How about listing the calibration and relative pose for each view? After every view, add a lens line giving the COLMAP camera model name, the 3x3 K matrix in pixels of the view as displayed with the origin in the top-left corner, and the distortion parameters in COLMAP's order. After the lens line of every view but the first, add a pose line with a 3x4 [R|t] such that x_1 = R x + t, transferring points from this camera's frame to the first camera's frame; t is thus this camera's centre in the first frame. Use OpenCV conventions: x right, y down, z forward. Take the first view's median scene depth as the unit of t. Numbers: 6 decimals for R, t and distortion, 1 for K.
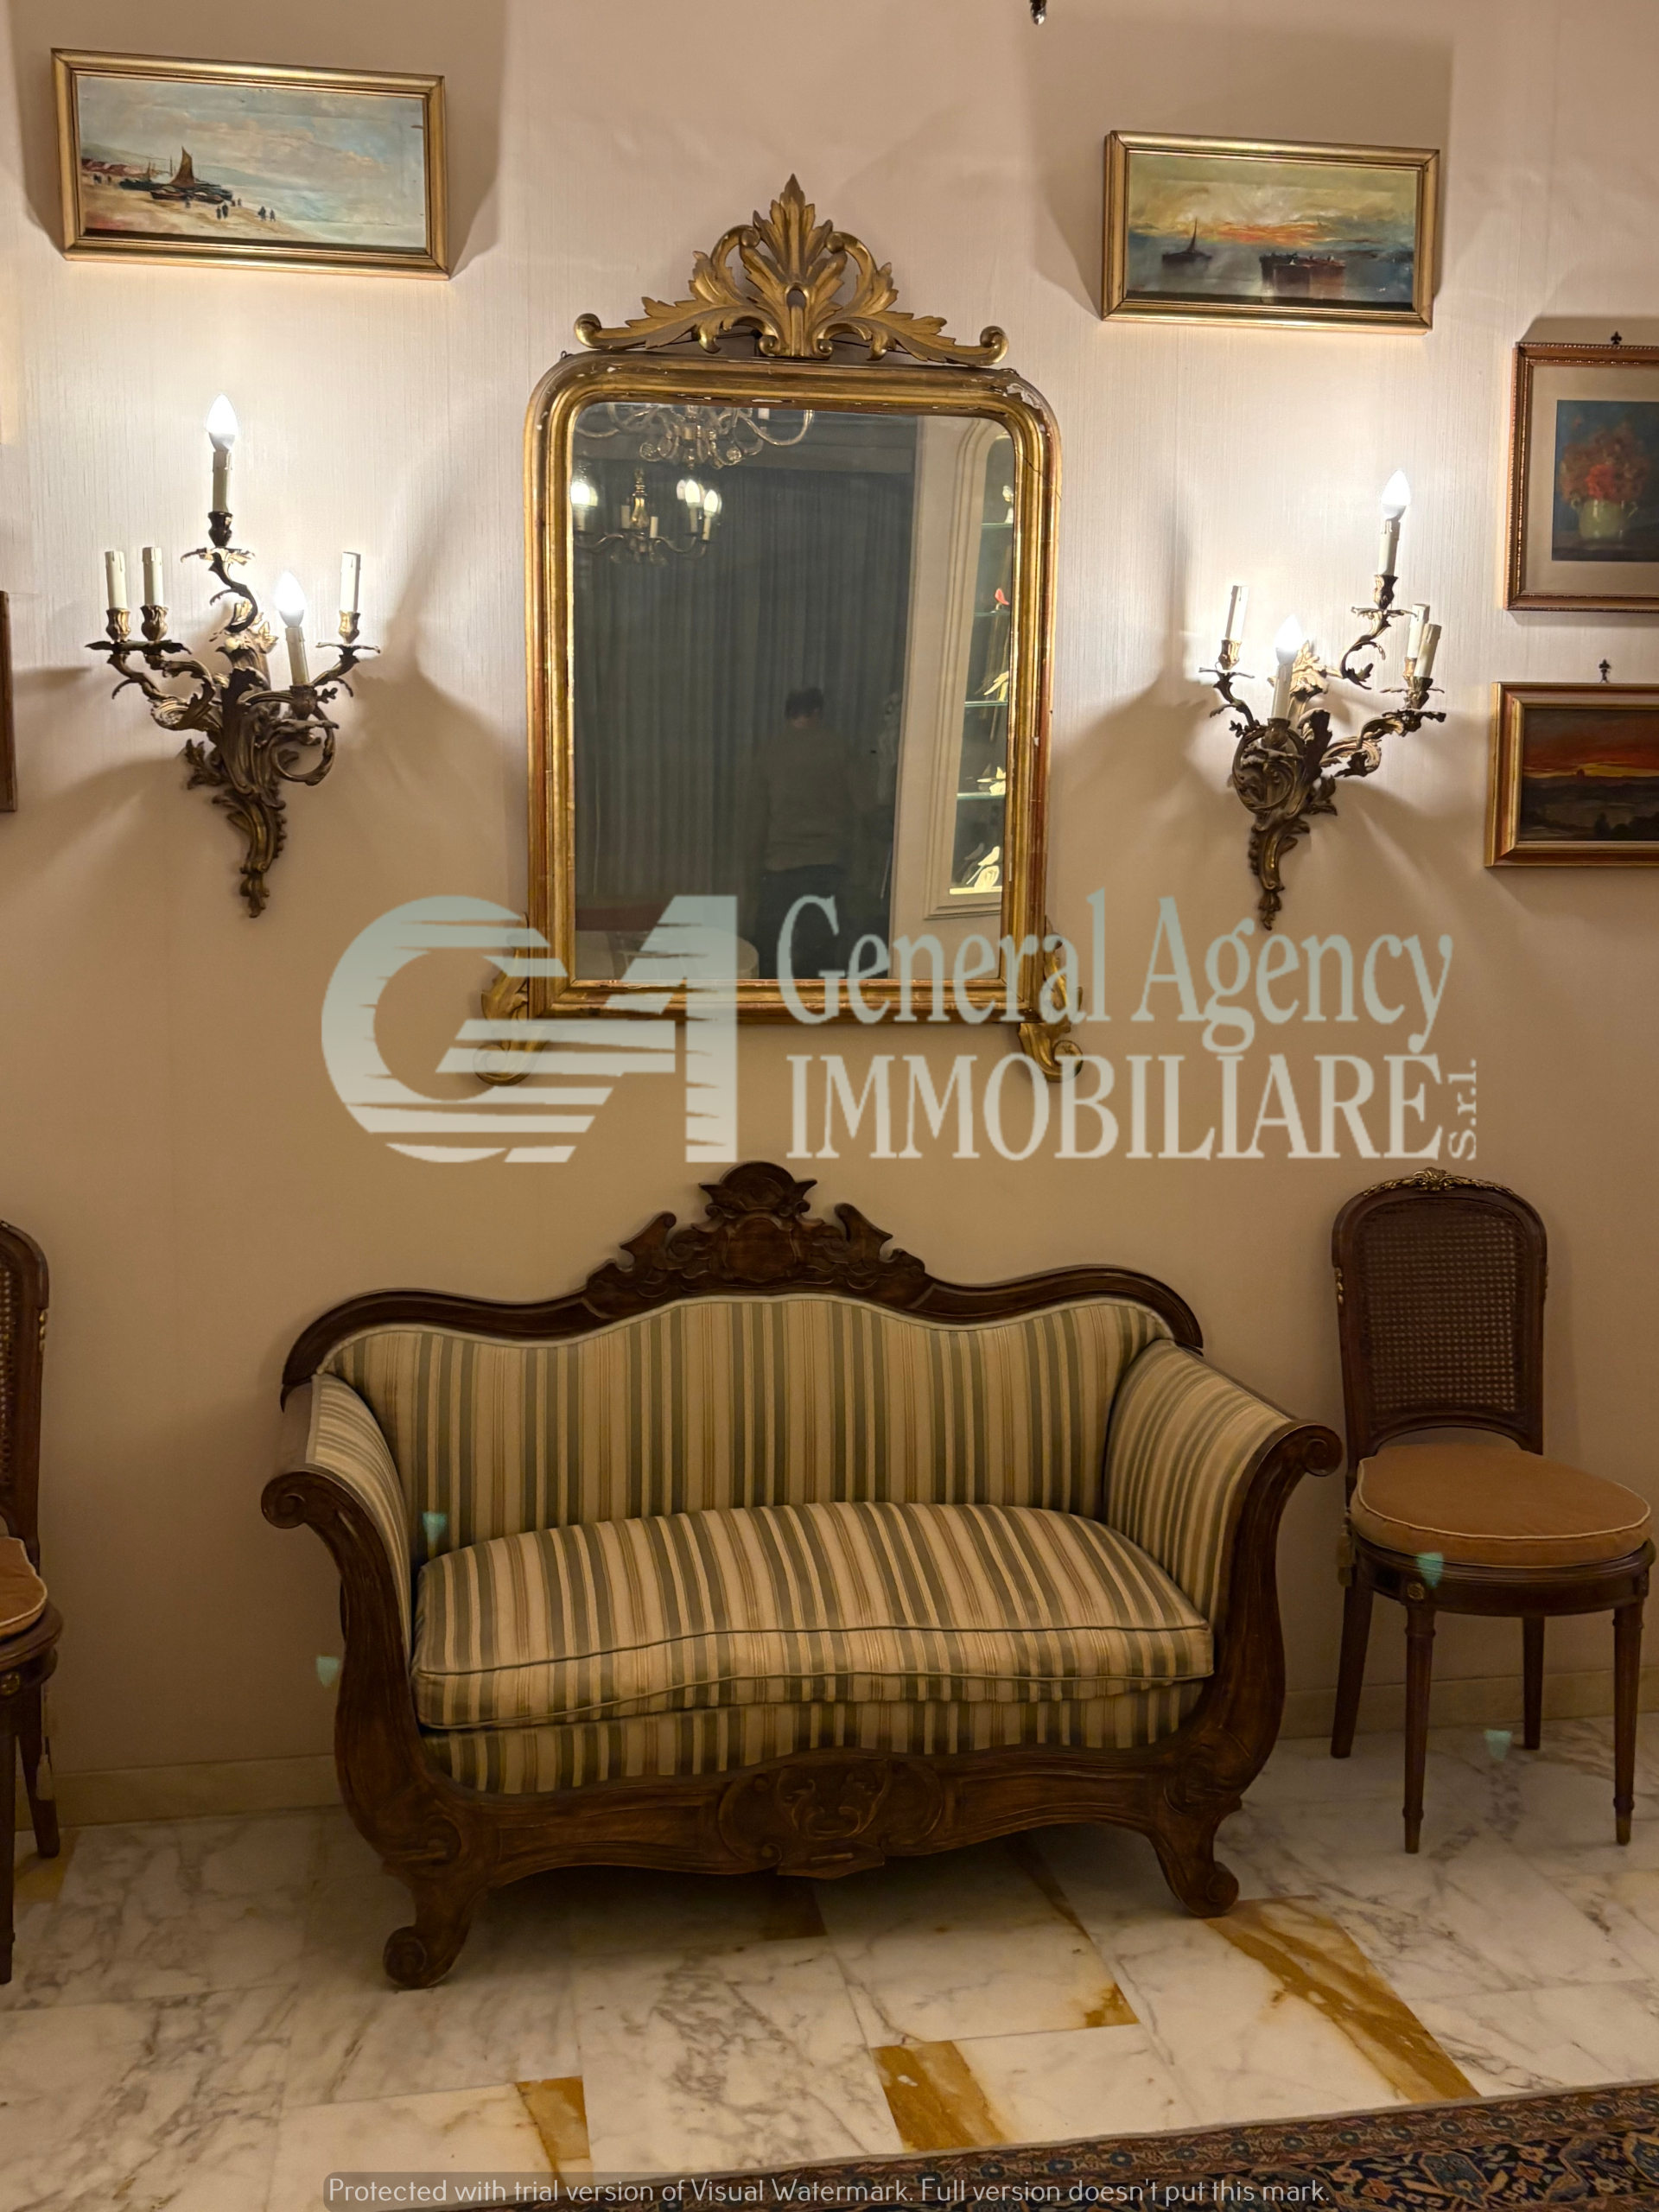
lens RADIAL K [[2193.4, 0, 899.7], [0, 2193.4, 1078.3], [0, 0, 1]] dist [-0.000439, 0.000000]
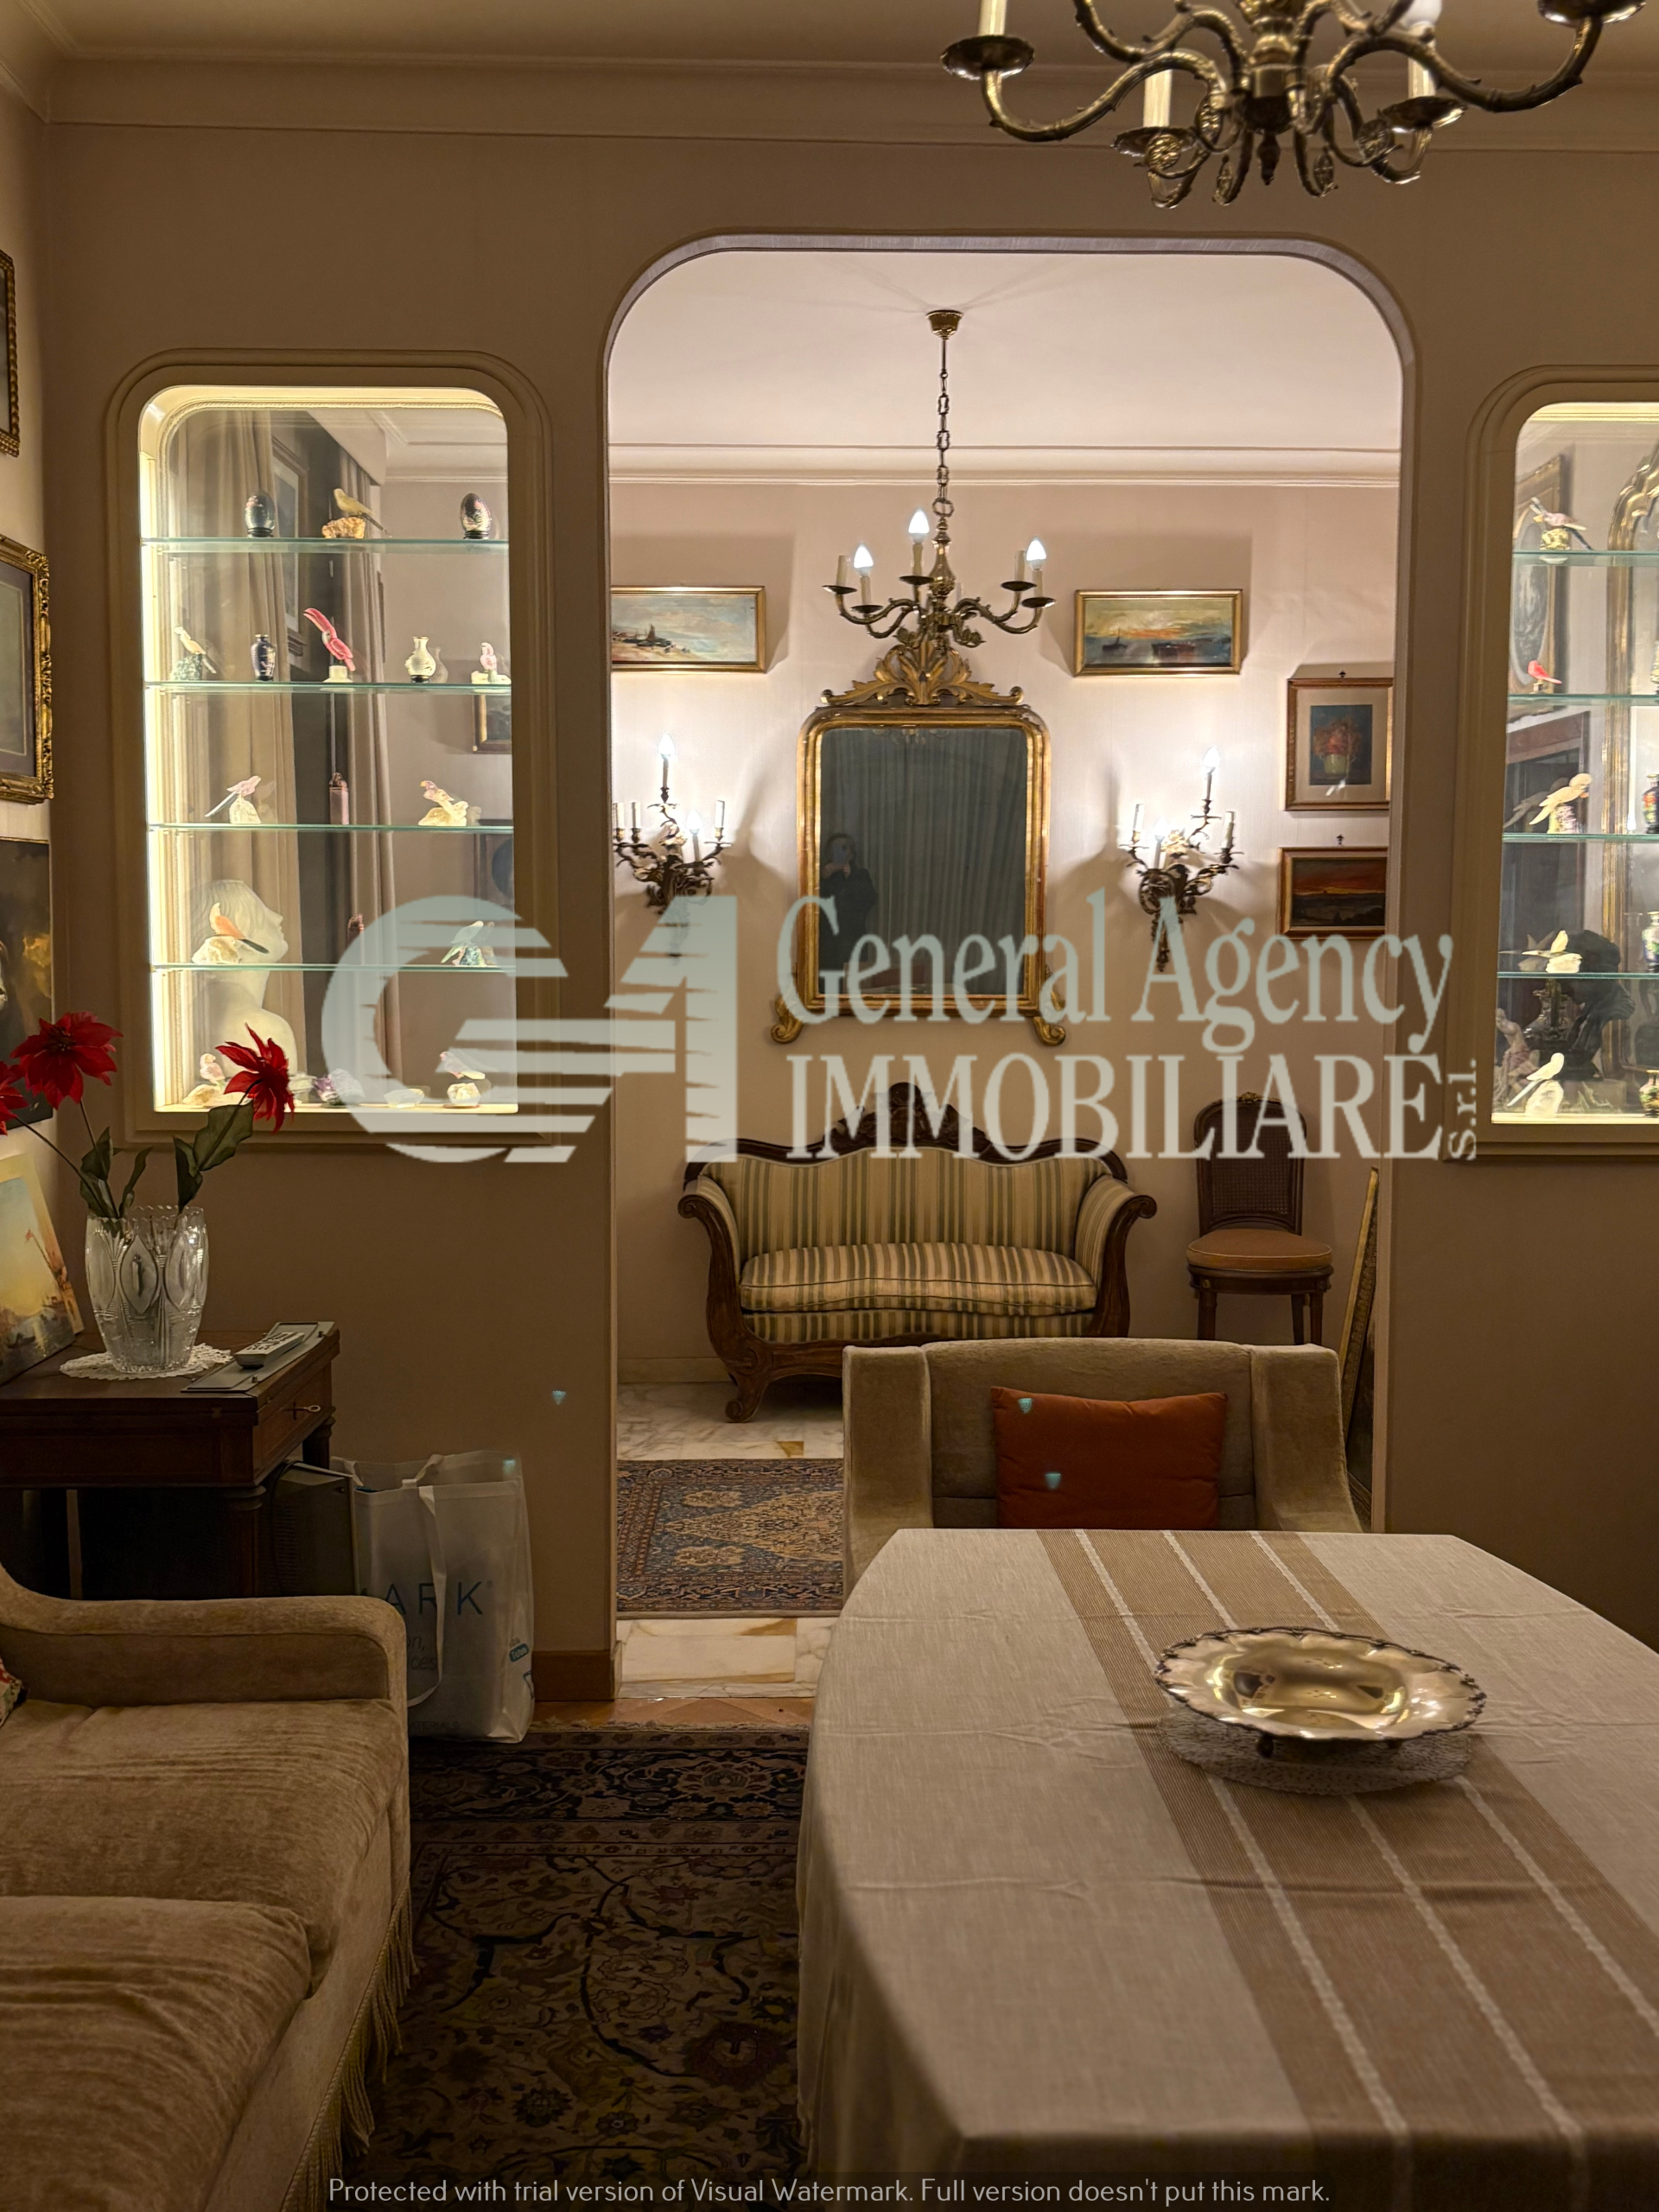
lens RADIAL K [[2193.4, 0, 826.8], [0, 2193.4, 1103.3], [0, 0, 1]] dist [-0.000439, 0.000000]
pose [[0.981705, 0.010204, -0.190132, 0.270901], [-0.014596, 0.999658, -0.021715, 0.109261], [0.189846, 0.024093, 0.981518, -1.110805]]
